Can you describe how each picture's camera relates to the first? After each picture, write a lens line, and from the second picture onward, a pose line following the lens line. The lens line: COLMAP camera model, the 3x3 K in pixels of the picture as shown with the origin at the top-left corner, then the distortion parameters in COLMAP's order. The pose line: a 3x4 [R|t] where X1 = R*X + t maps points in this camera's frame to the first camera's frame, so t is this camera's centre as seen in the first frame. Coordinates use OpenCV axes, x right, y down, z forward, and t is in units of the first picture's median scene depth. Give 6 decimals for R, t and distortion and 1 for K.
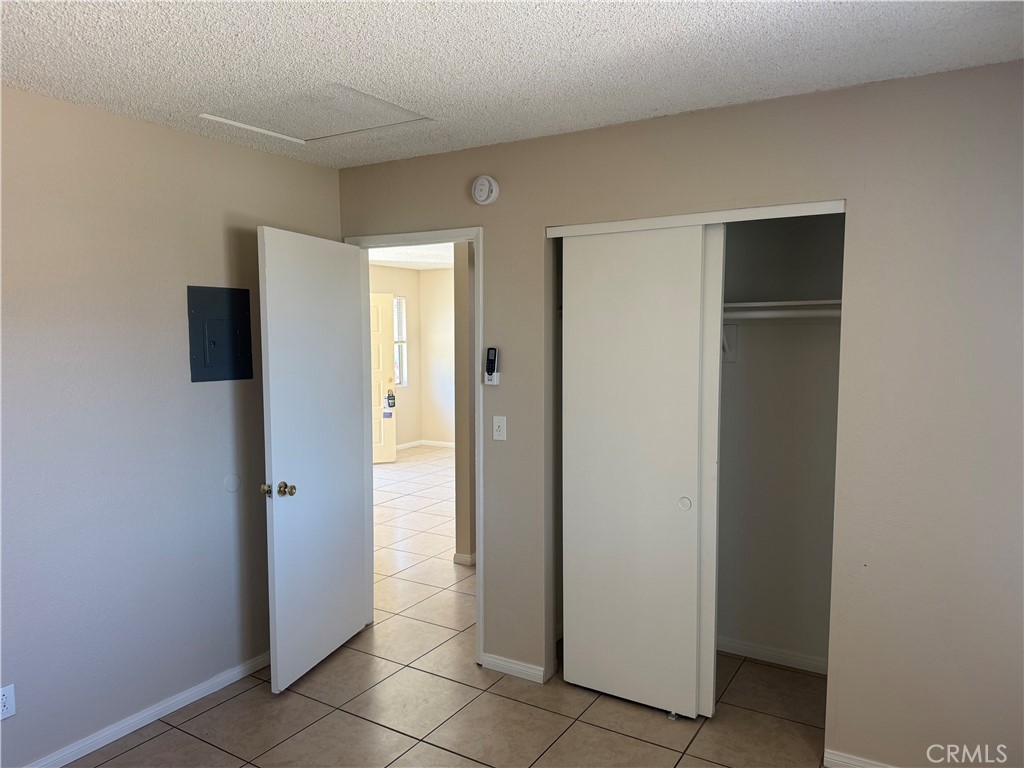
lens RADIAL K [[729.3, 0, 512.0], [0, 729.3, 384.0], [0, 0, 1]] dist [0.071886, -0.126401]
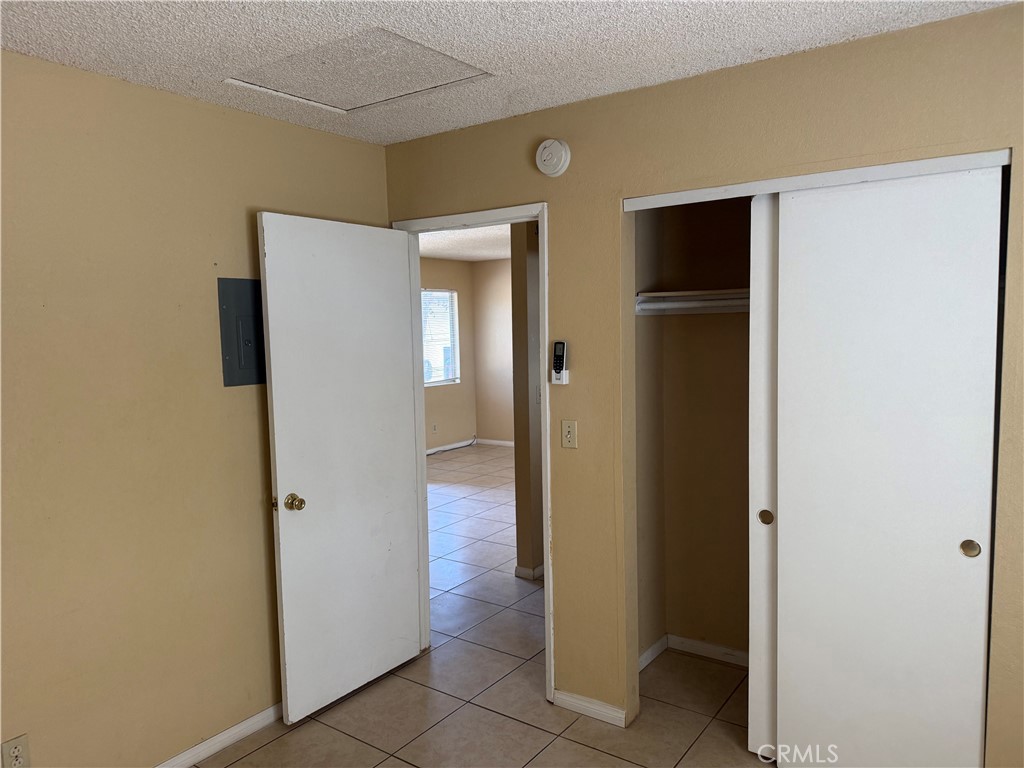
lens RADIAL K [[729.3, 0, 512.0], [0, 729.3, 384.0], [0, 0, 1]] dist [0.071886, -0.126401]
pose [[0.997526, -0.013292, -0.069029, -0.025320], [0.013884, 0.999871, 0.008098, -0.007139], [0.068913, -0.009036, 0.997582, 0.126248]]
